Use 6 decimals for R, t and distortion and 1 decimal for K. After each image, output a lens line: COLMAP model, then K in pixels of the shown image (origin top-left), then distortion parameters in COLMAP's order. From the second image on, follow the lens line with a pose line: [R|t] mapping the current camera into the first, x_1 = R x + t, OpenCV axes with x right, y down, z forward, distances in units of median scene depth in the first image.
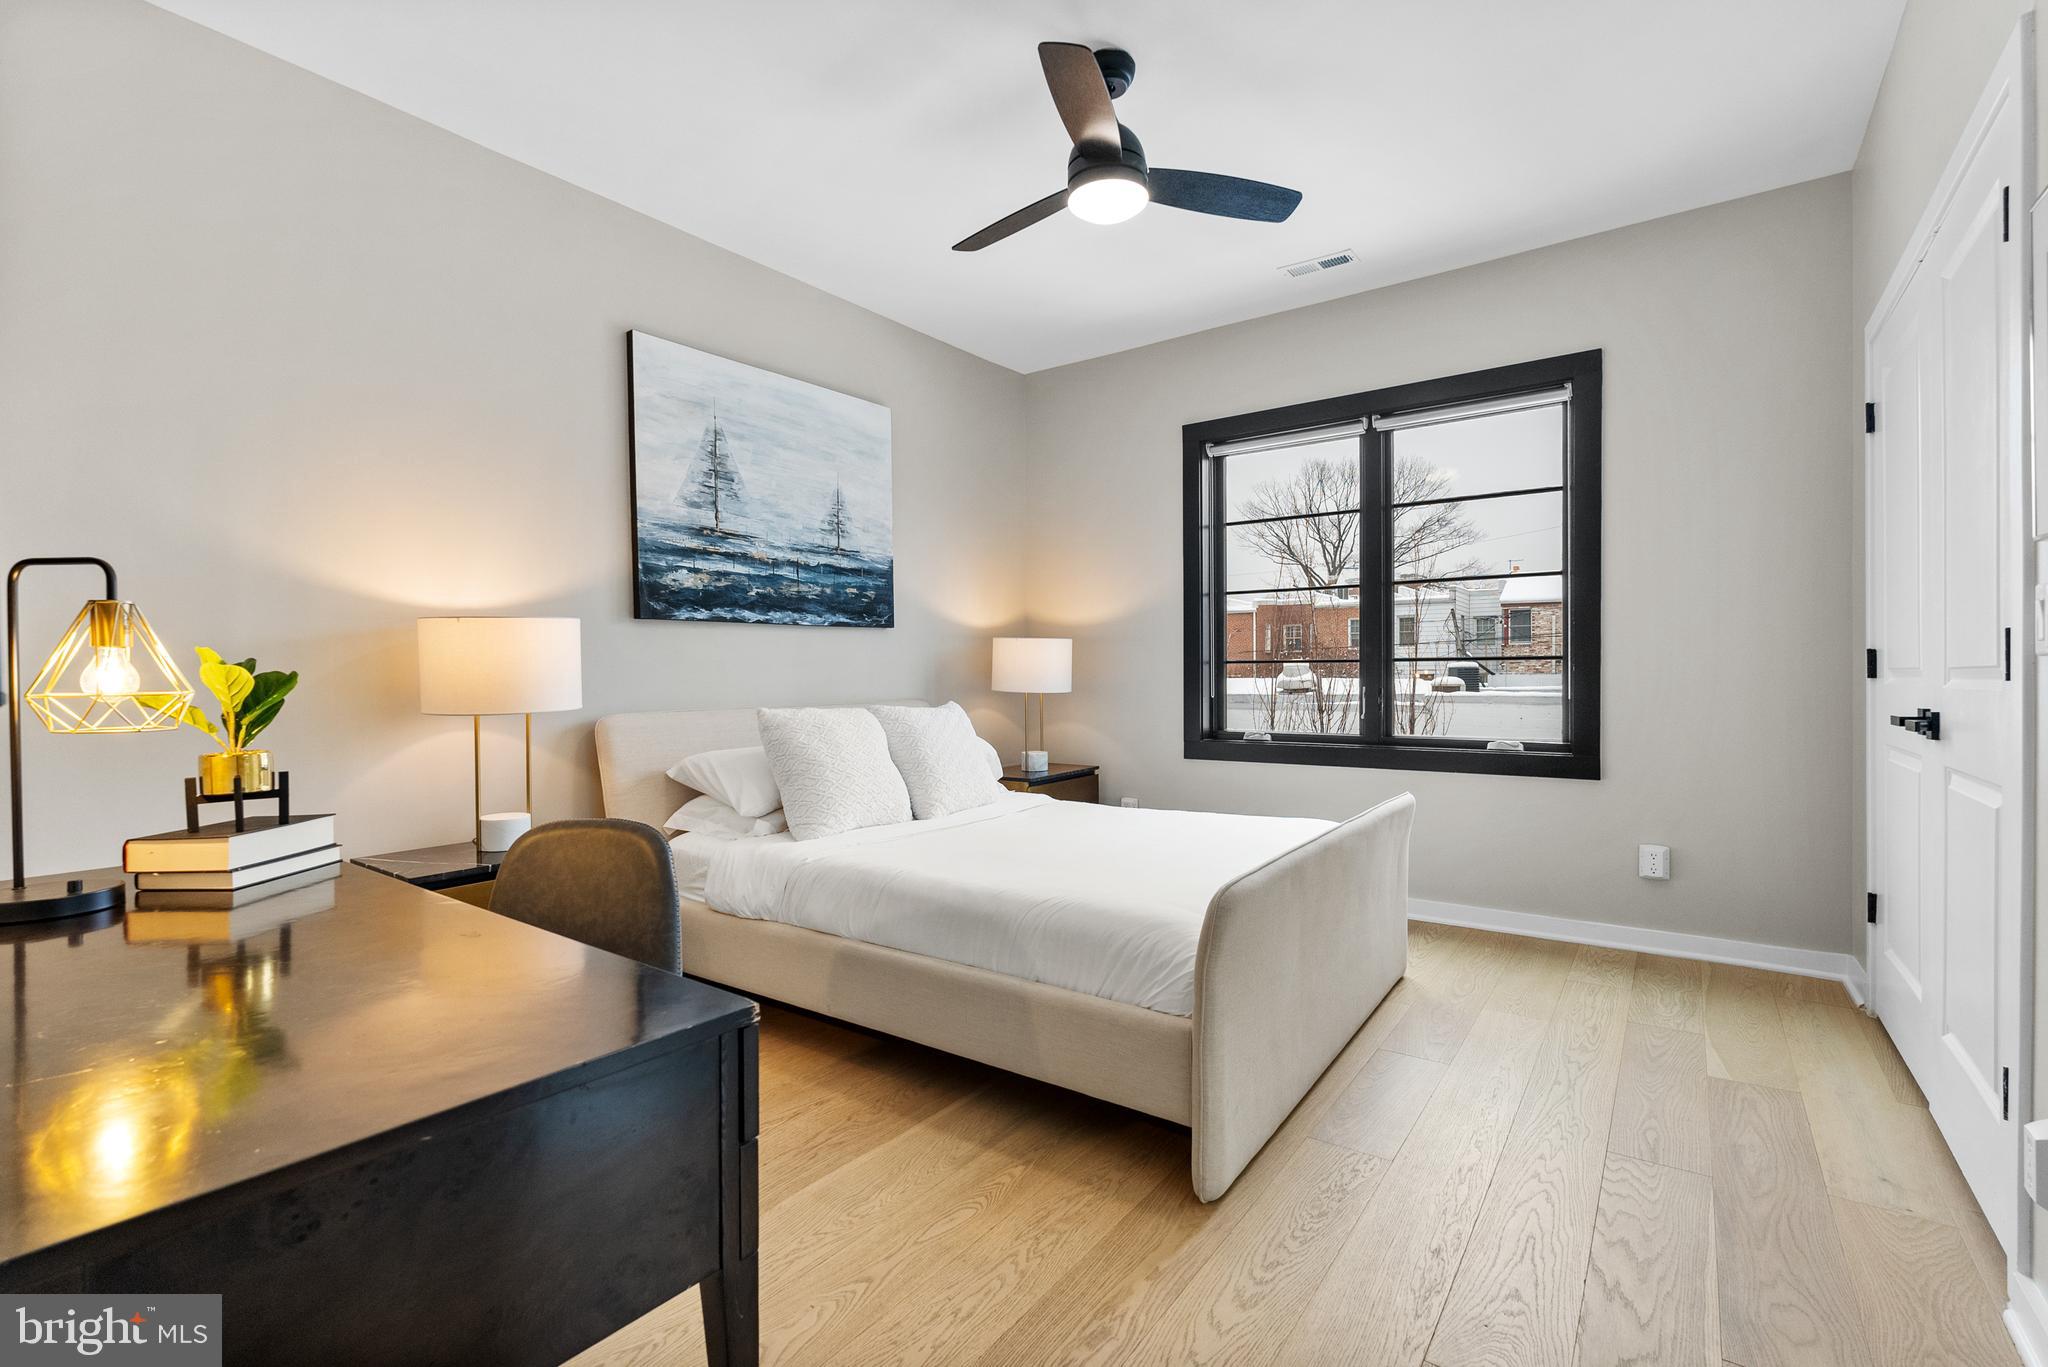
lens RADIAL K [[925.9, 0, 1032.6], [0, 925.9, 669.6], [0, 0, 1]] dist [-0.004654, 0.001109]
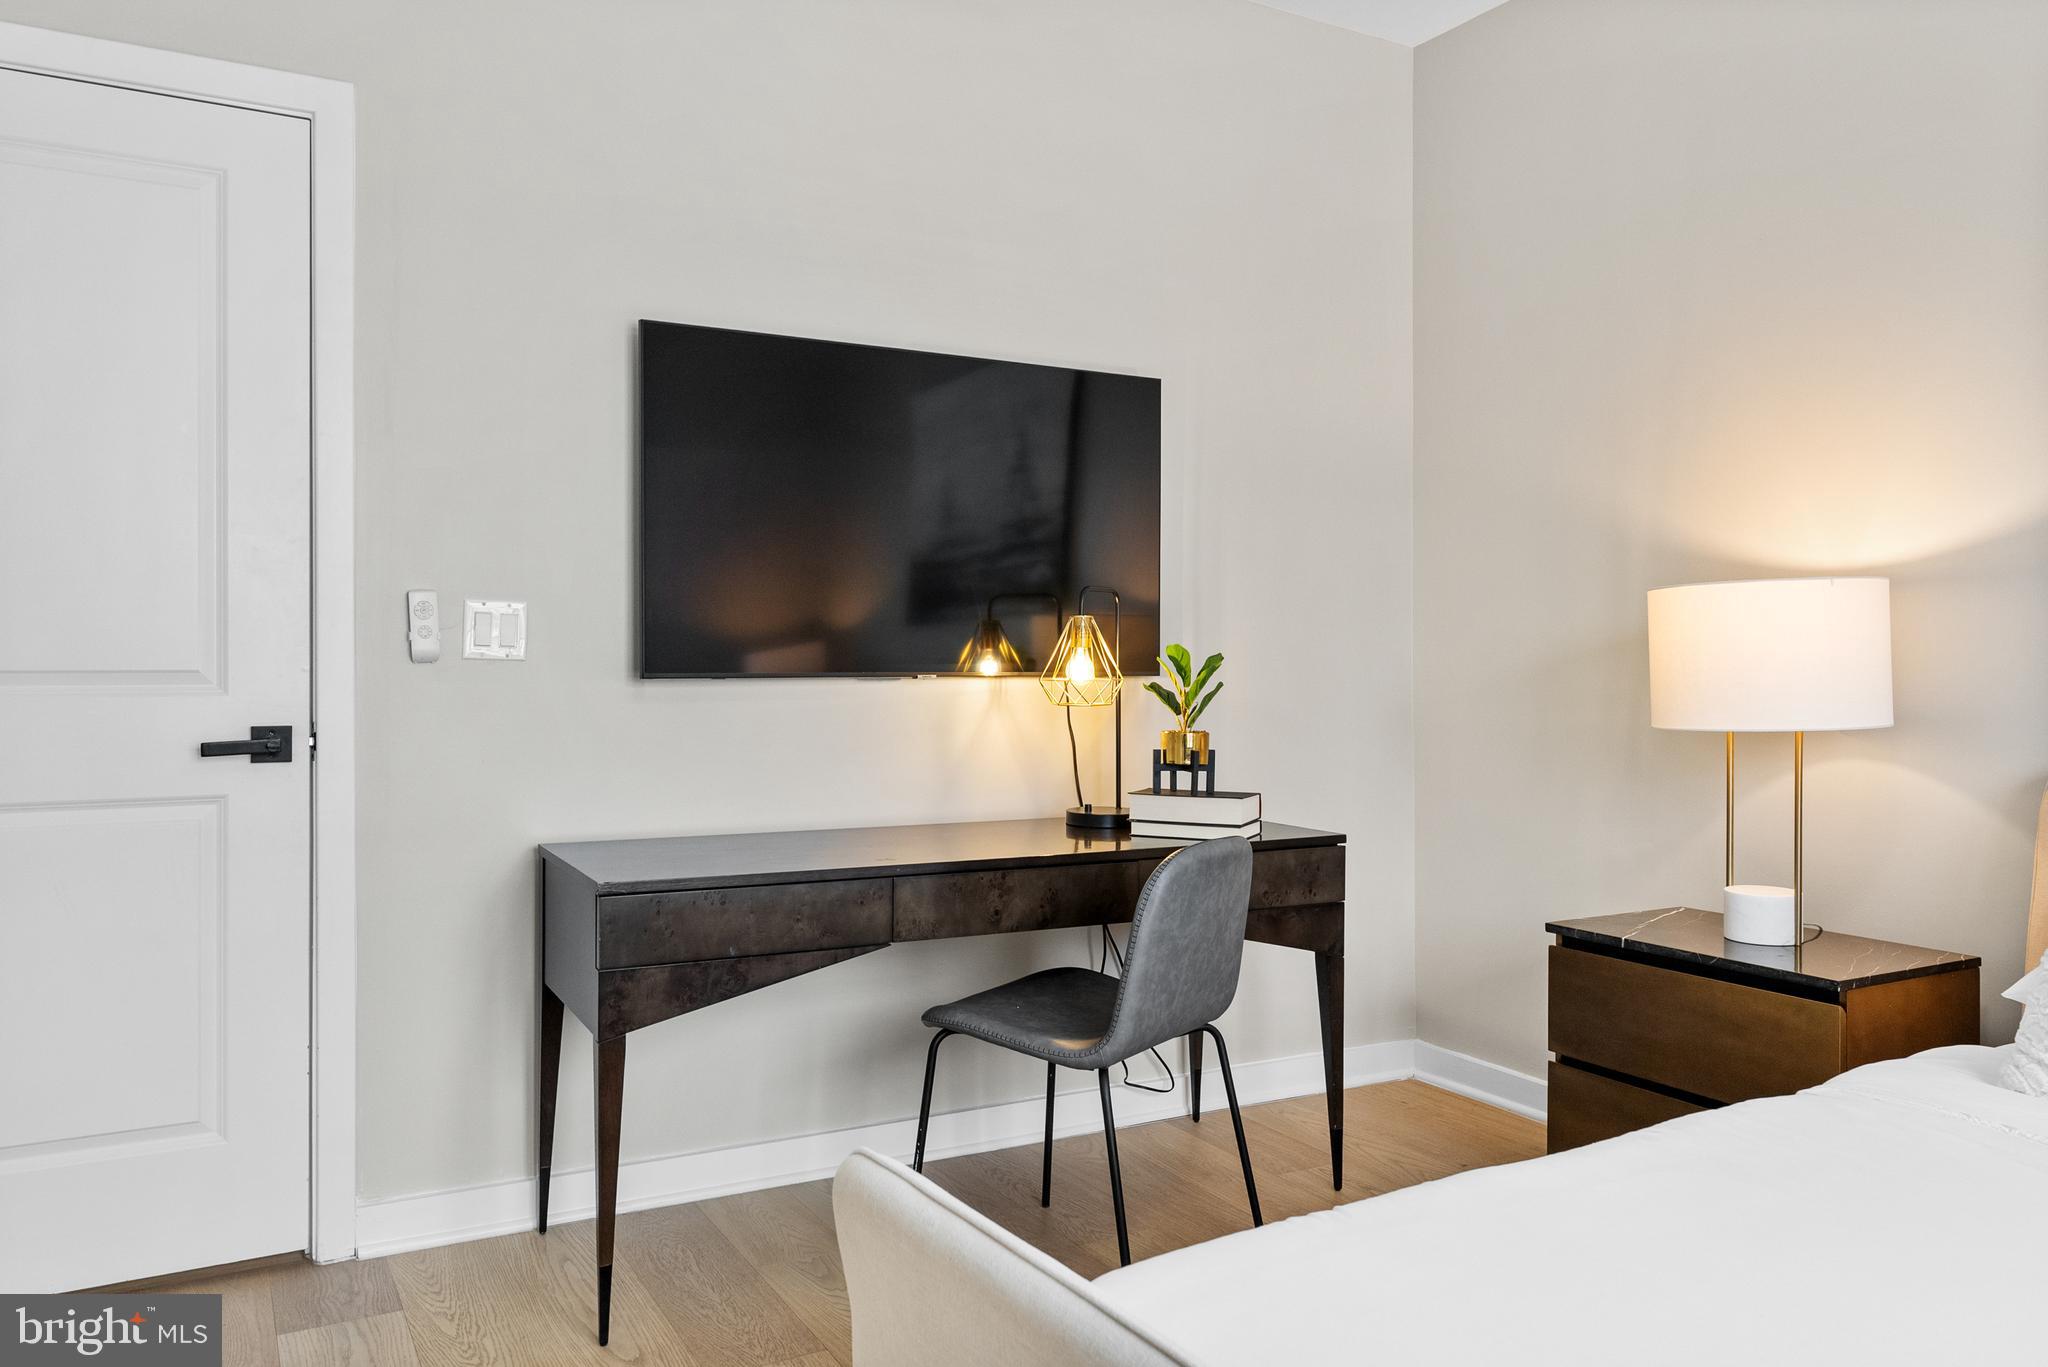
lens RADIAL K [[1489.0, 0, 1037.2], [0, 1489.0, 664.3], [0, 0, 1]] dist [-0.001635, 0.006027]
pose [[-0.418824, 0.012722, -0.907978, 0.425878], [0.004817, 0.999919, 0.011788, -0.010634], [0.908055, 0.000563, -0.418852, 0.702479]]
